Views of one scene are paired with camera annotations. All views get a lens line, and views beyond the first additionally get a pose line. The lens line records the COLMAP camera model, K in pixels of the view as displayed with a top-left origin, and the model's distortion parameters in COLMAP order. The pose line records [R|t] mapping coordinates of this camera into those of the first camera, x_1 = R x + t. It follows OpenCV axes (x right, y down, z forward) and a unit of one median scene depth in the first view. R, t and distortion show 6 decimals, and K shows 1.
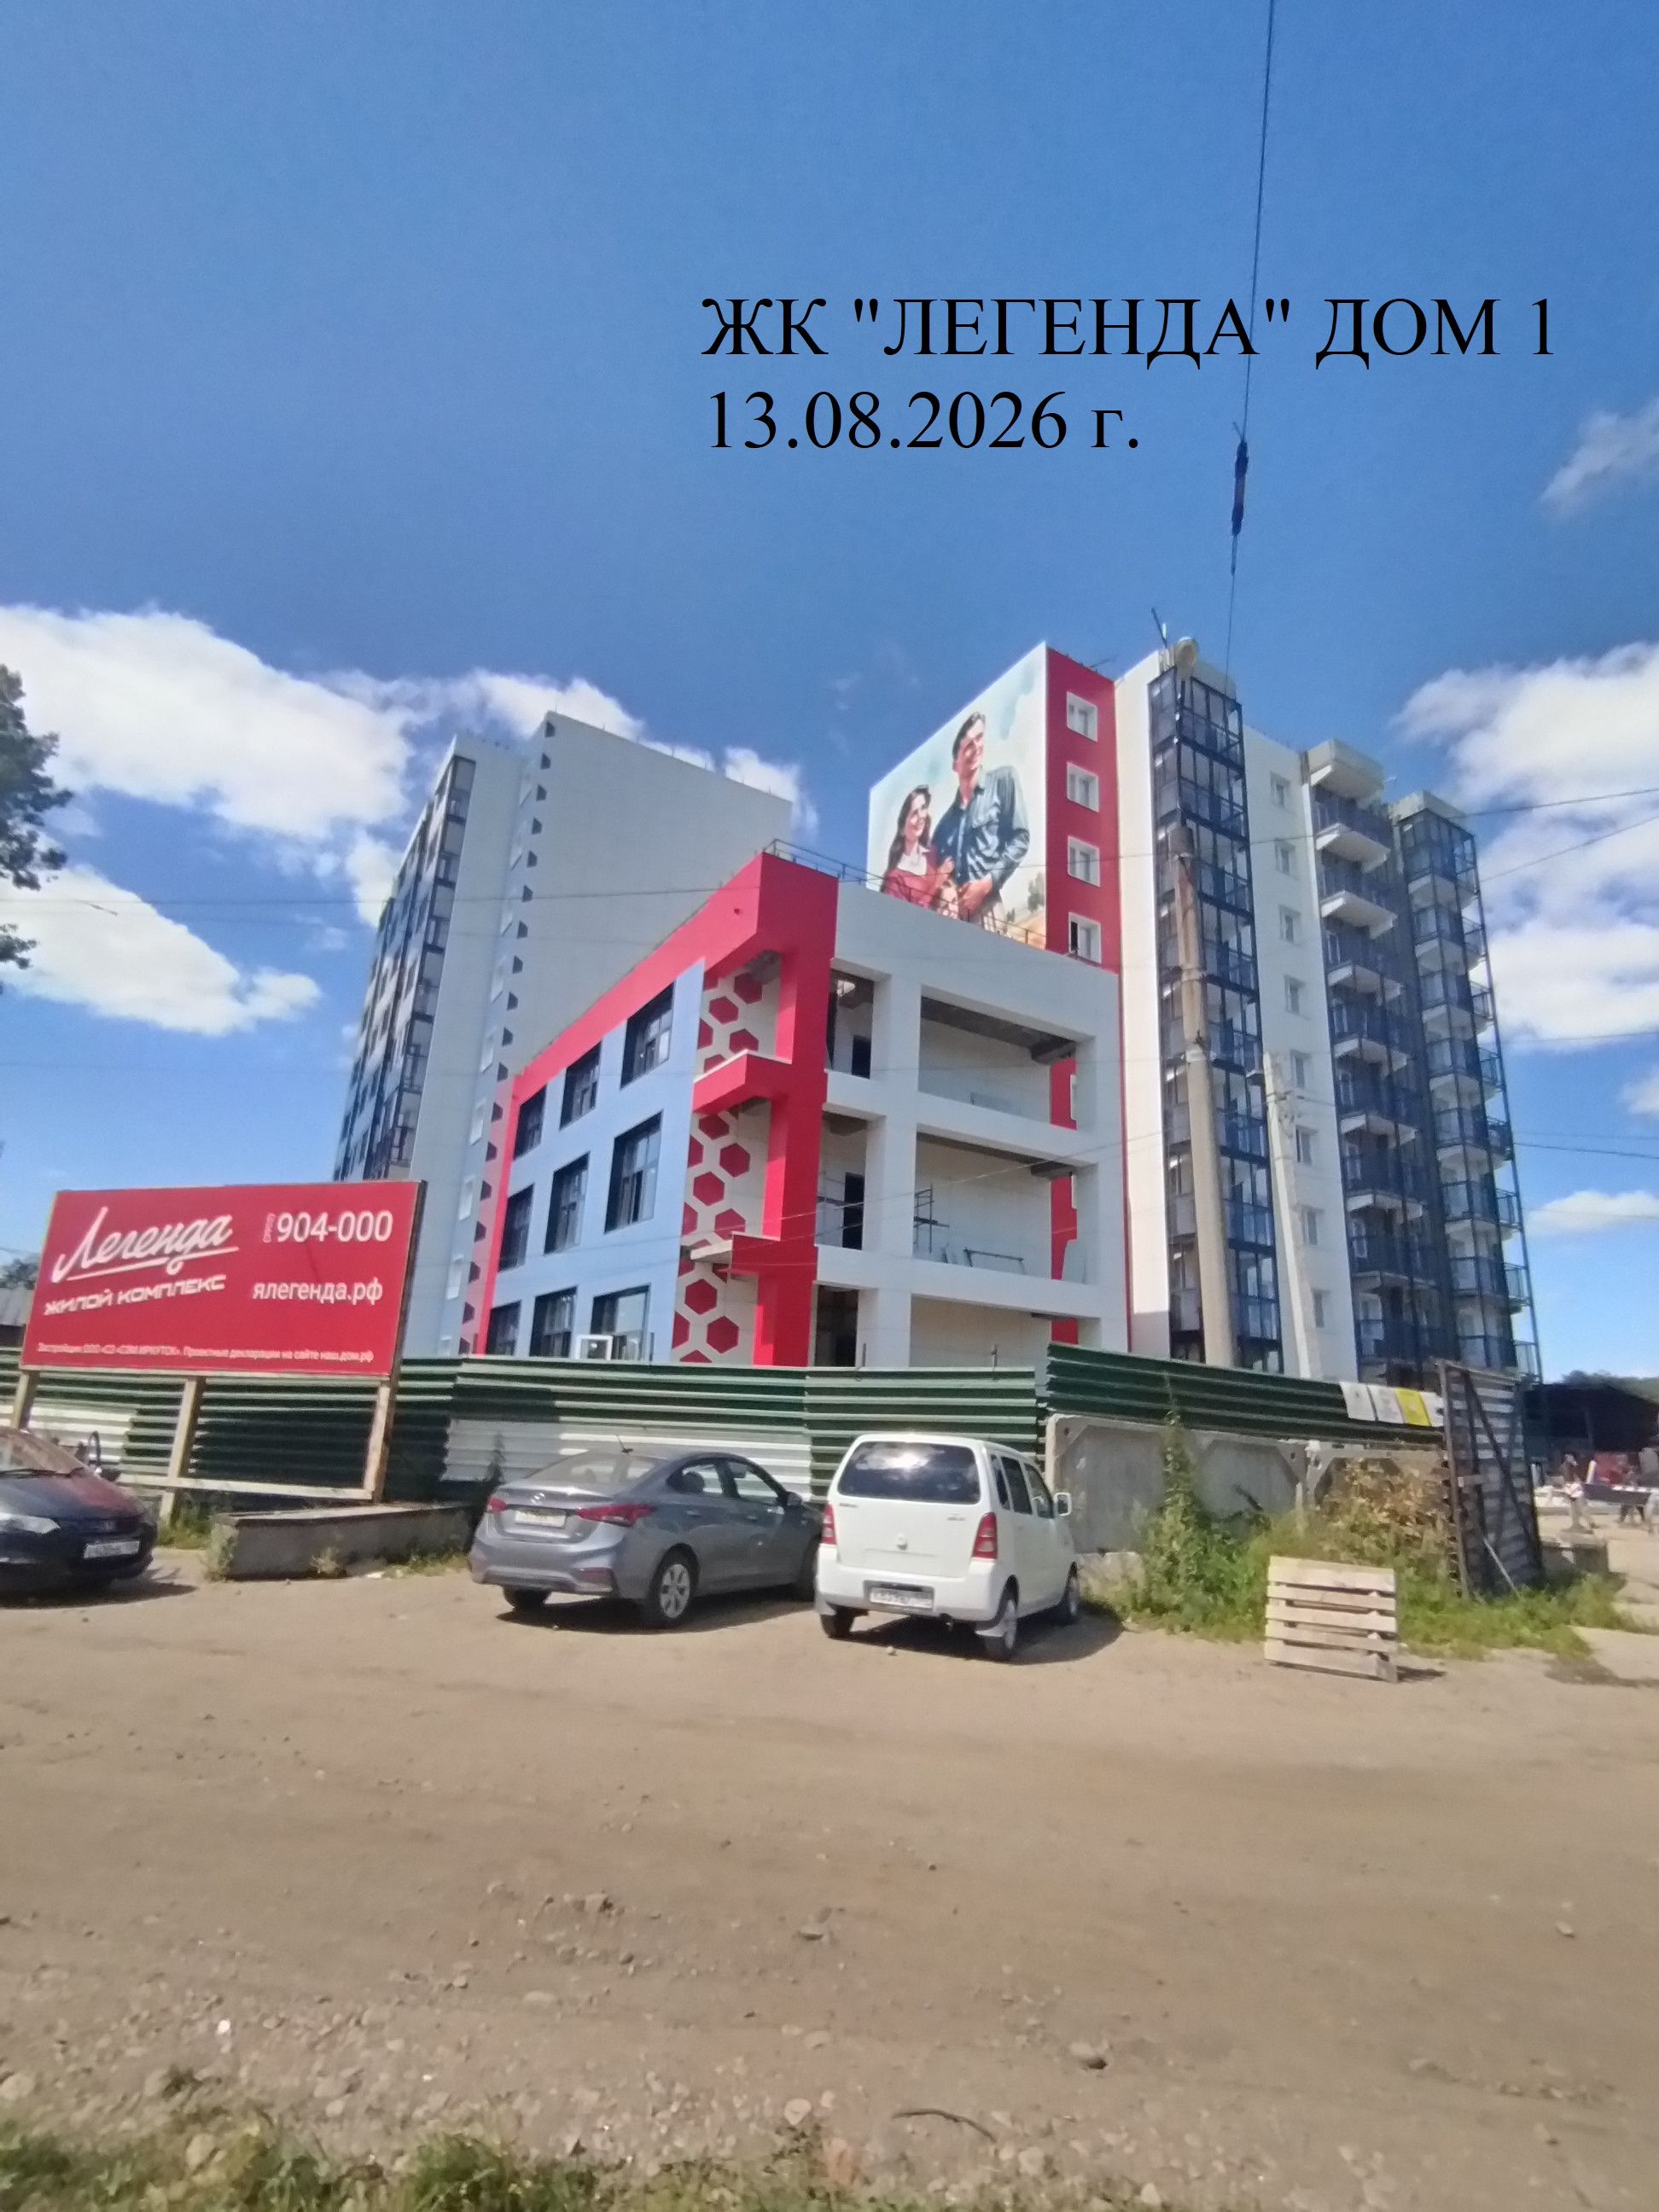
lens RADIAL K [[1075.4, 0, 829.5], [0, 1075.4, 1106.0], [0, 0, 1]] dist [0.000760, 0.000056]
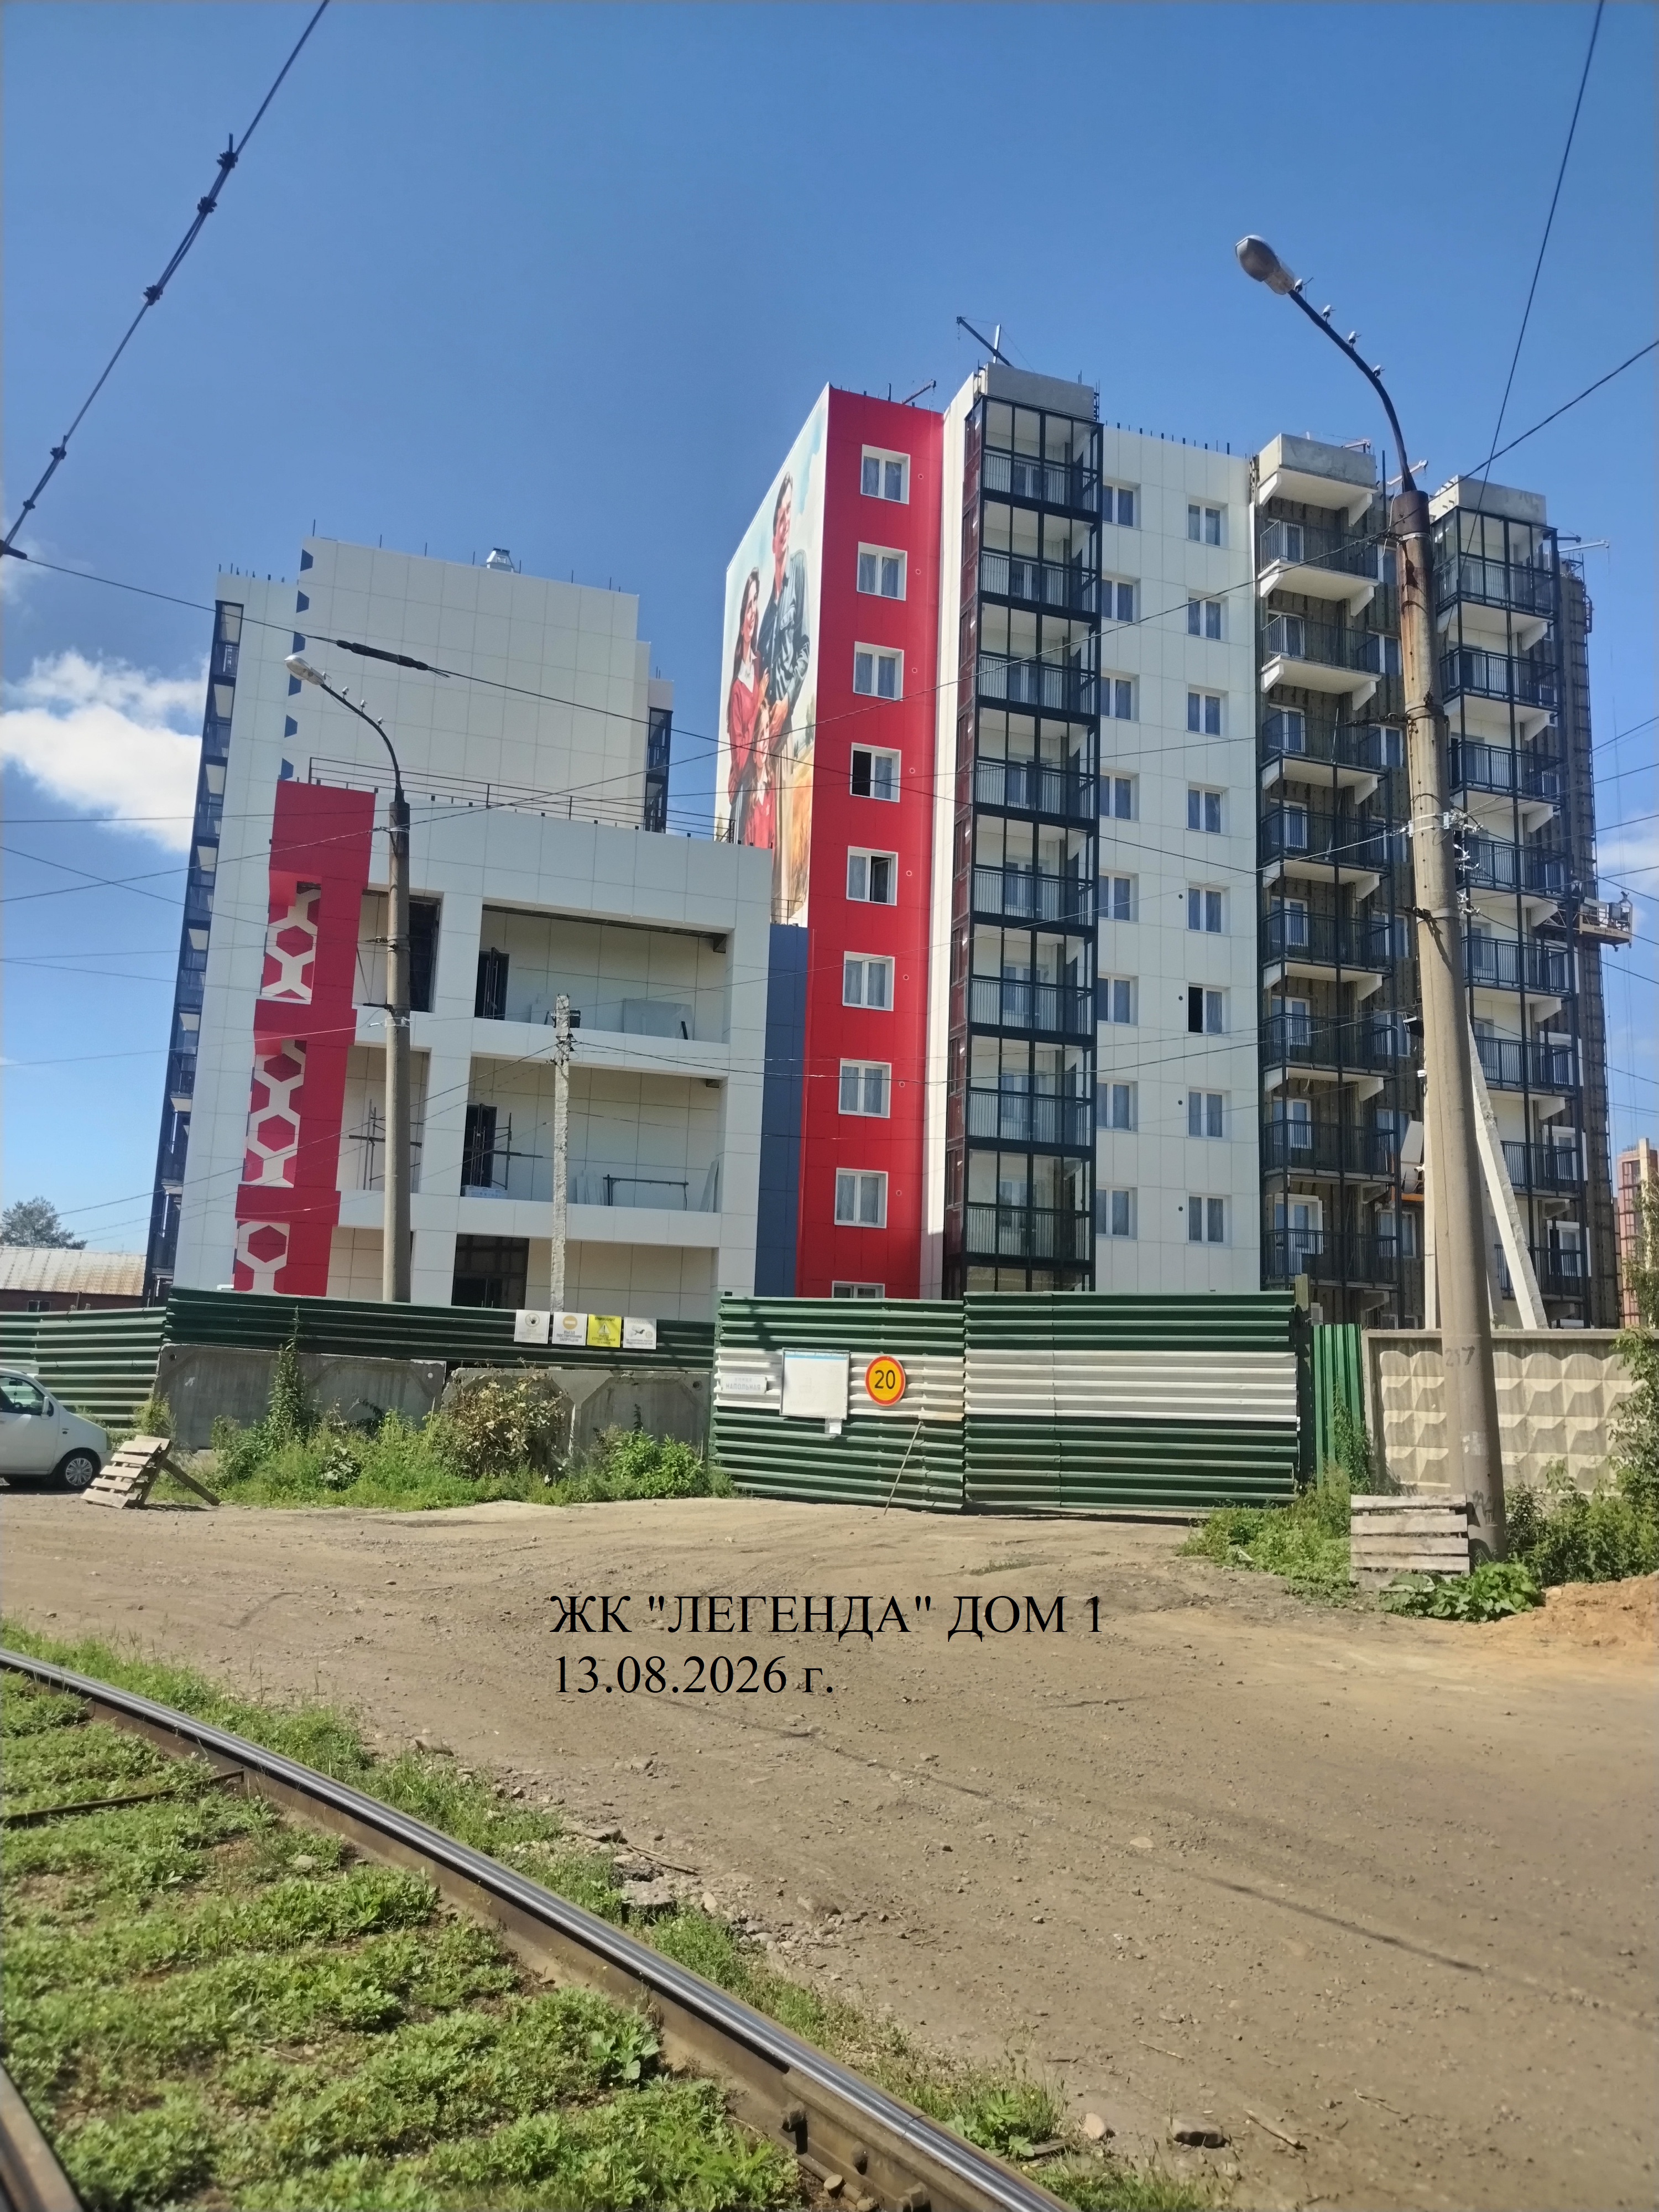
lens RADIAL K [[1615.3, 0, 829.5], [0, 1615.3, 1106.0], [0, 0, 1]] dist [0.014338, 0.000292]
pose [[0.974918, -0.055628, -0.215499, 0.422859], [0.079833, 0.991231, 0.105294, -0.037374], [0.207752, -0.119858, 0.970811, -0.191865]]
